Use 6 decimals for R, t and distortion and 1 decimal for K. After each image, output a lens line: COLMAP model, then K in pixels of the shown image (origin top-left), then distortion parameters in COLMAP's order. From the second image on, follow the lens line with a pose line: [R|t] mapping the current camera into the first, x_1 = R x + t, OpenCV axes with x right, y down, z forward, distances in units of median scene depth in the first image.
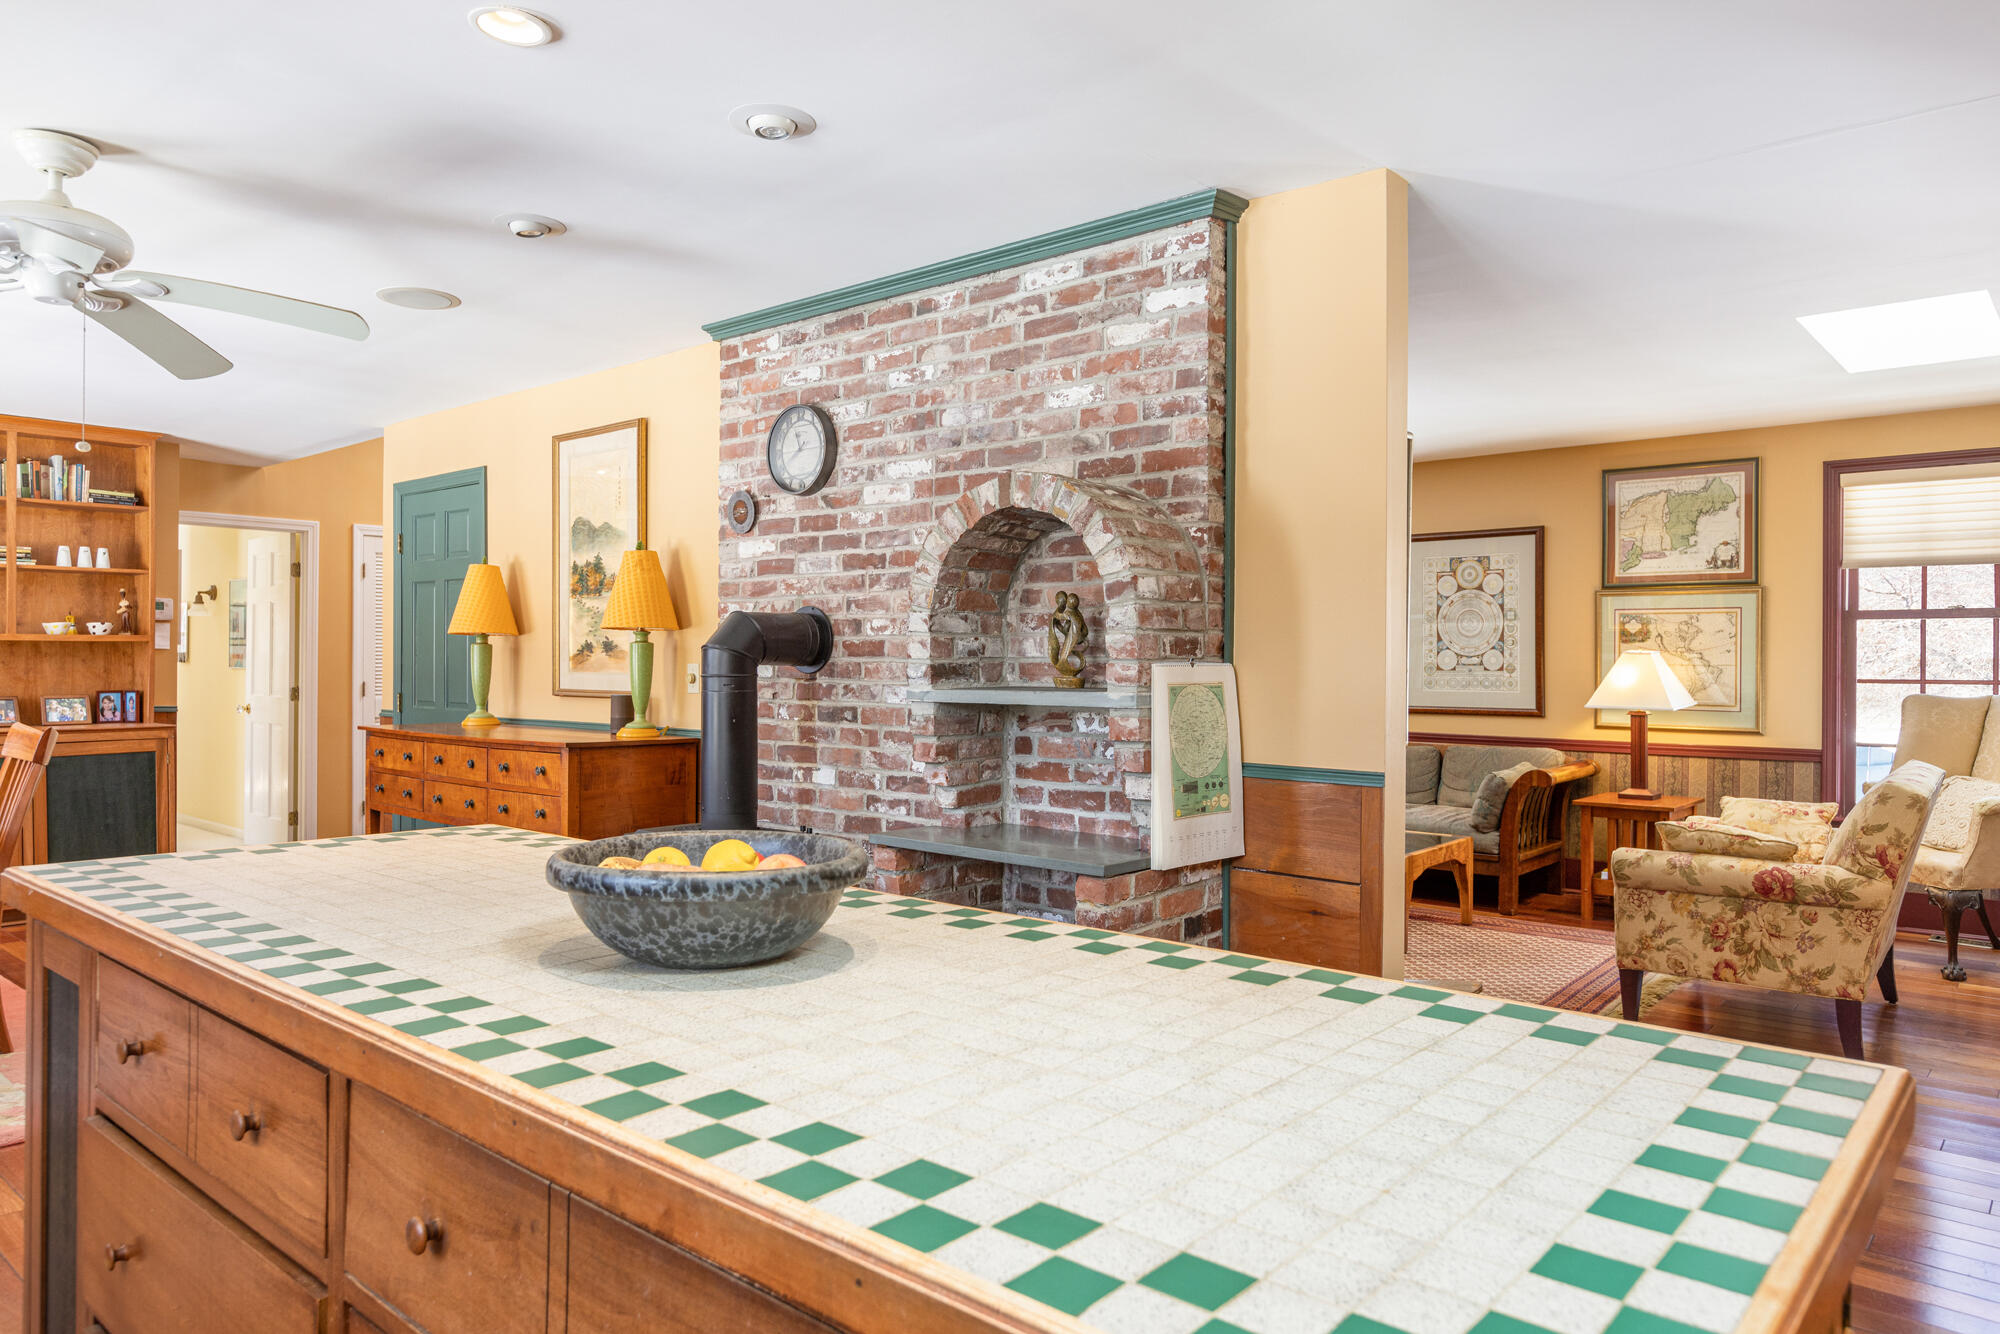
lens RADIAL K [[1296.1, 0, 942.0], [0, 1296.1, 672.3], [0, 0, 1]] dist [-0.024678, -0.005569]
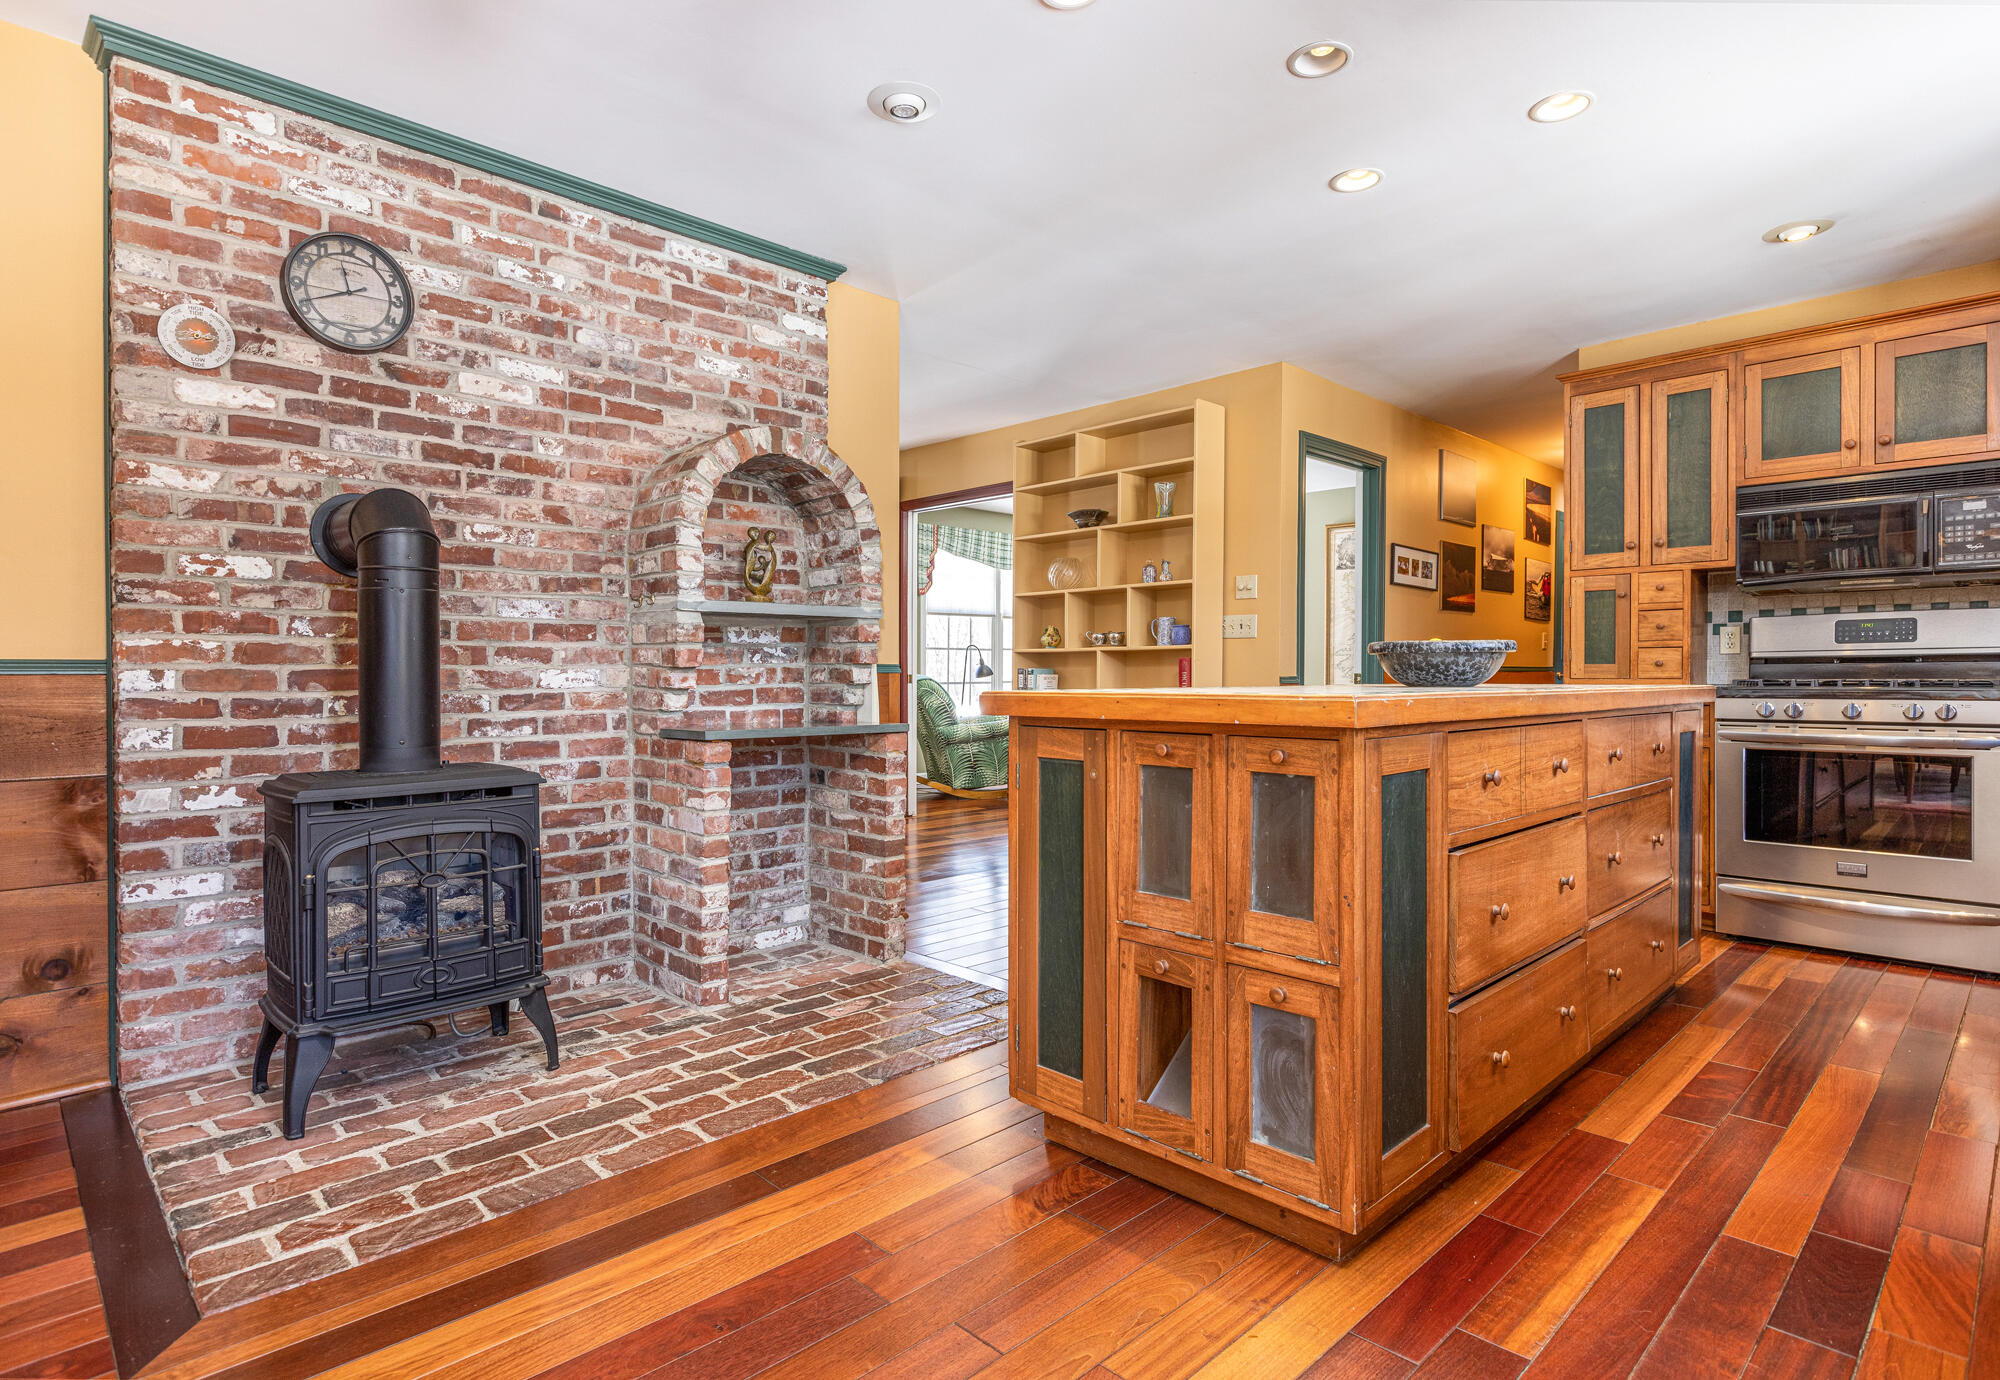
lens RADIAL K [[1046.6, 0, 990.1], [0, 1046.6, 686.8], [0, 0, 1]] dist [-0.000992, -0.000439]
pose [[0.067494, -0.017839, 0.997560, -0.779532], [0.009434, 0.999807, 0.017241, 0.065468], [-0.997675, 0.008247, 0.067649, 0.614270]]
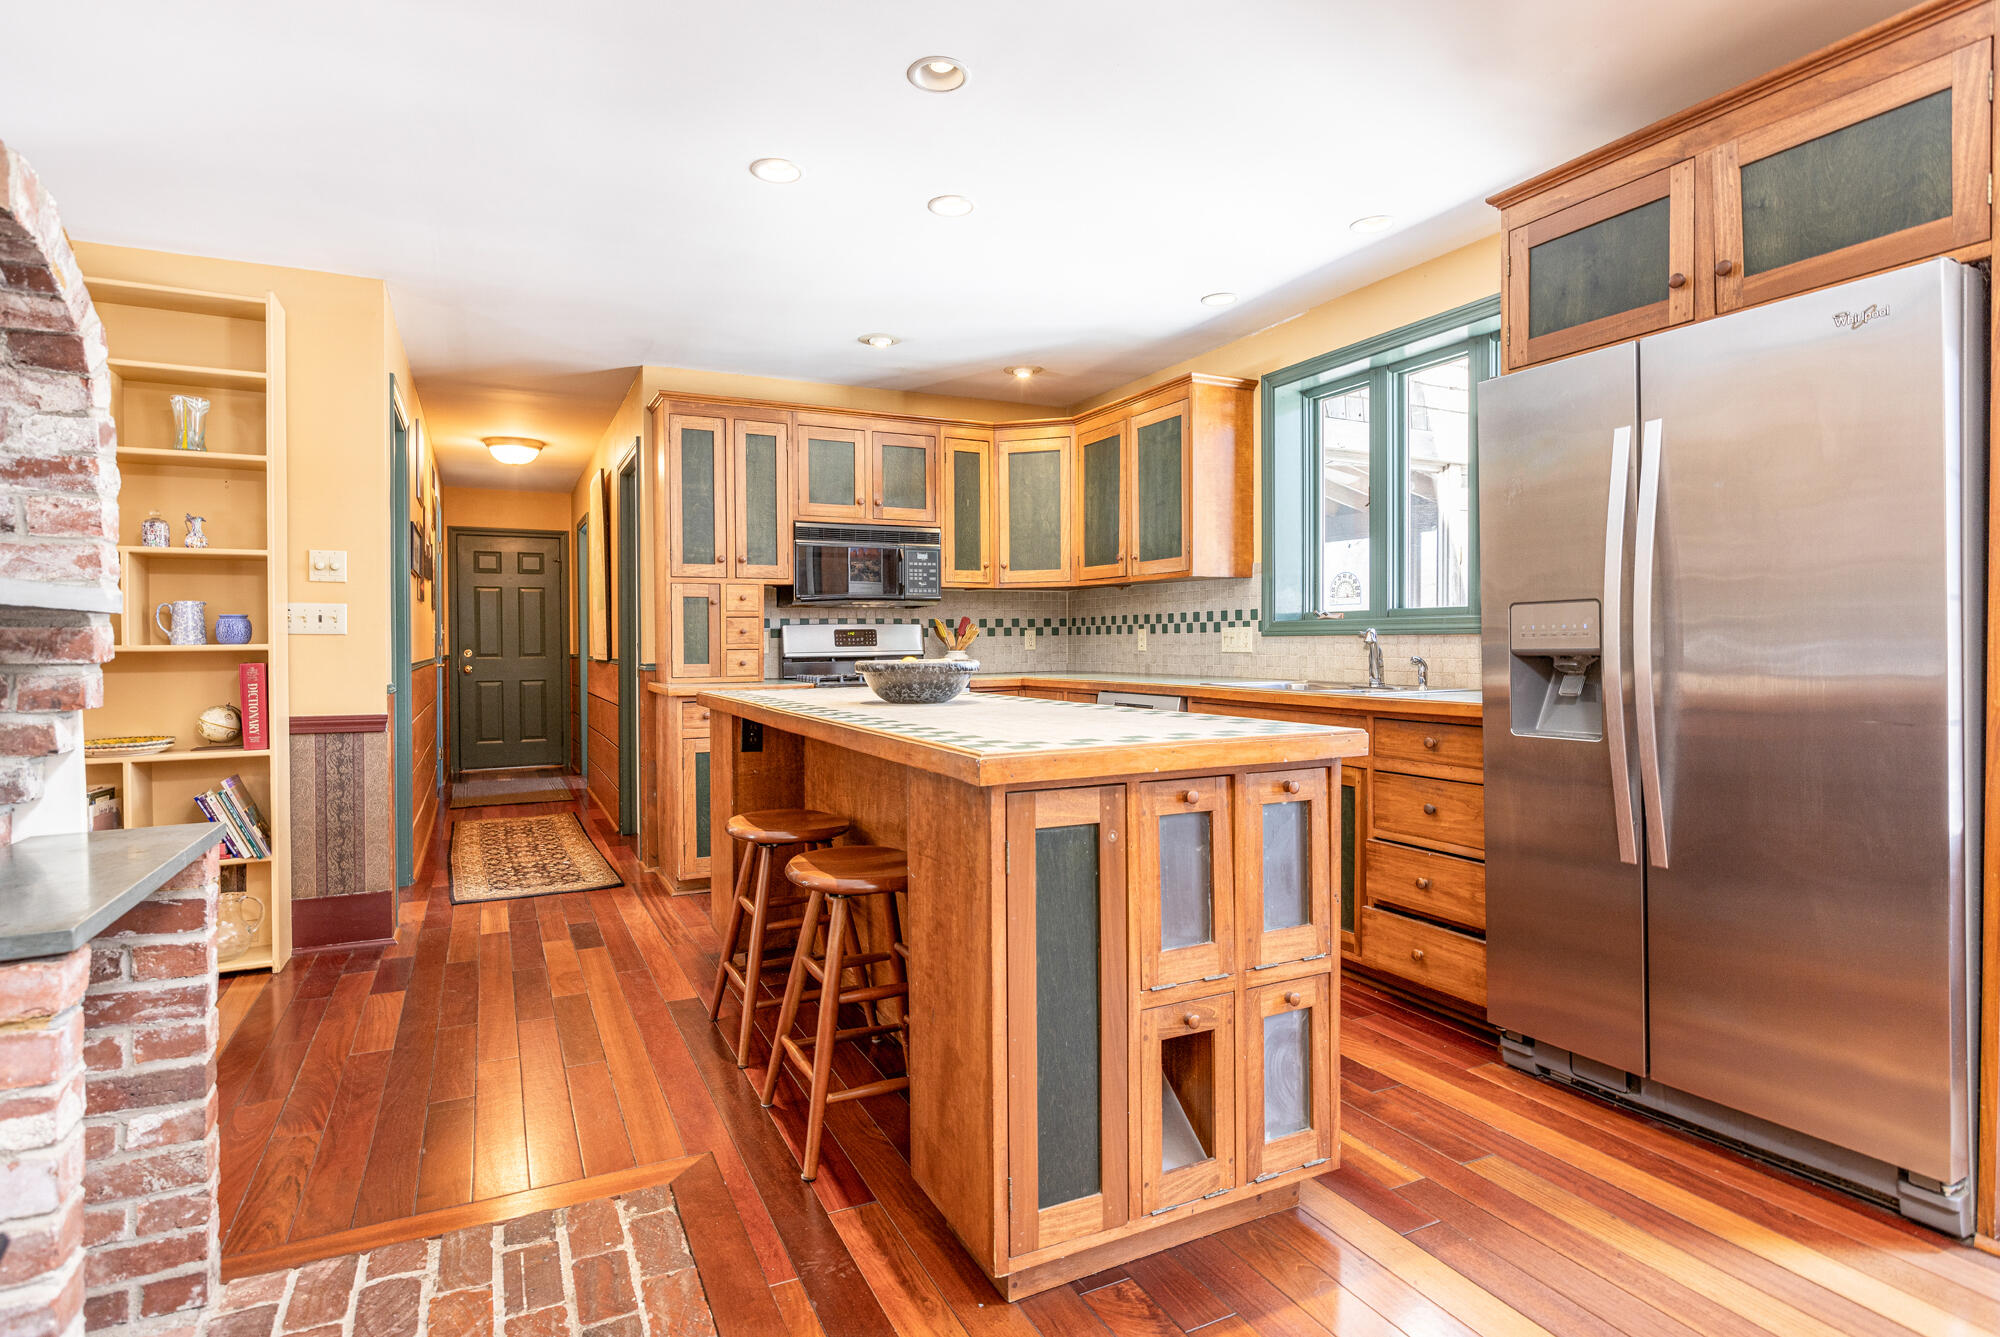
lens RADIAL K [[1012.4, 0, 995.4], [0, 1012.4, 658.2], [0, 0, 1]] dist [-0.002823, -0.000228]
pose [[-0.926415, -0.006757, 0.376443, -0.371881], [0.002501, 0.999707, 0.024097, 0.030165], [-0.376495, 0.023265, -0.926126, 1.027848]]
